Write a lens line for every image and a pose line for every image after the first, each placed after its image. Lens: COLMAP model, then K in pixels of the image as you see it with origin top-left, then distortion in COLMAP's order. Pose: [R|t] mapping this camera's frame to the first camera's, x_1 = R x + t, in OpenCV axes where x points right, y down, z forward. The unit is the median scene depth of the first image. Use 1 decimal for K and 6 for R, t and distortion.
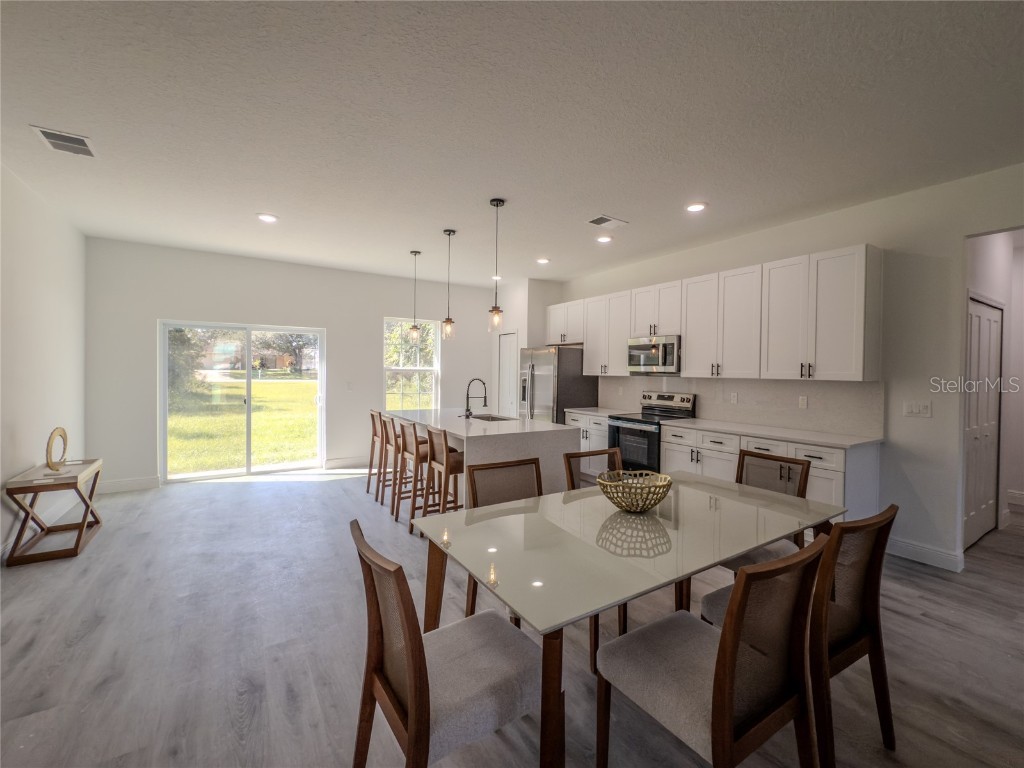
lens RADIAL K [[418.4, 0, 549.7], [0, 418.4, 428.8], [0, 0, 1]] dist [-0.000194, -0.000451]
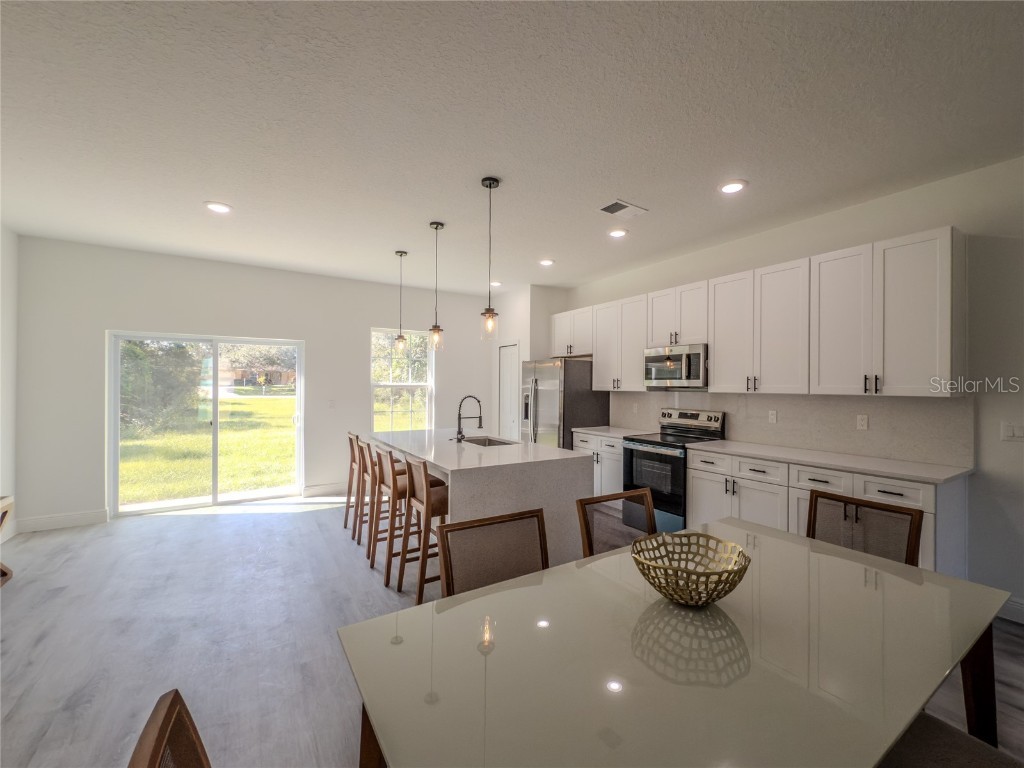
lens RADIAL K [[418.4, 0, 554.1], [0, 418.4, 427.8], [0, 0, 1]] dist [-0.000194, -0.000451]
pose [[0.999981, -0.006222, 0.000188, -0.003303], [0.006225, 0.999336, -0.035887, -0.024063], [0.000035, 0.035888, 0.999356, 0.157852]]
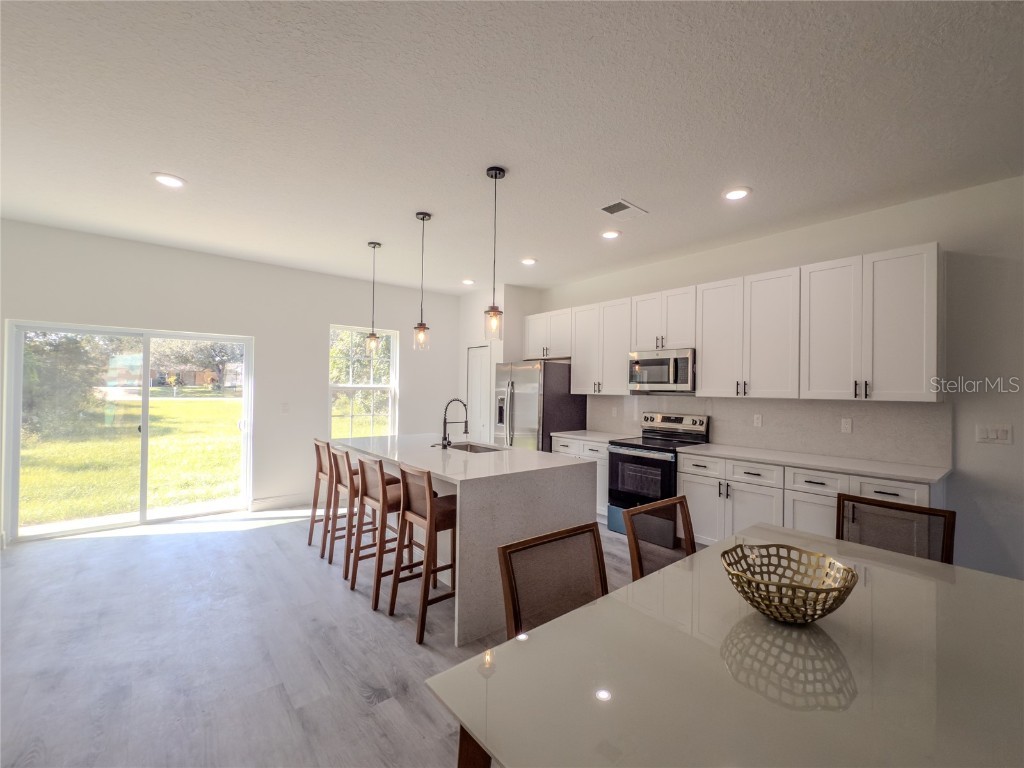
lens RADIAL K [[418.4, 0, 550.9], [0, 418.4, 427.5], [0, 0, 1]] dist [-0.000194, -0.000451]
pose [[0.991918, -0.012293, 0.126283, -0.102369], [0.017719, 0.998963, -0.041934, -0.030383], [-0.125636, 0.043832, 0.991108, 0.195350]]
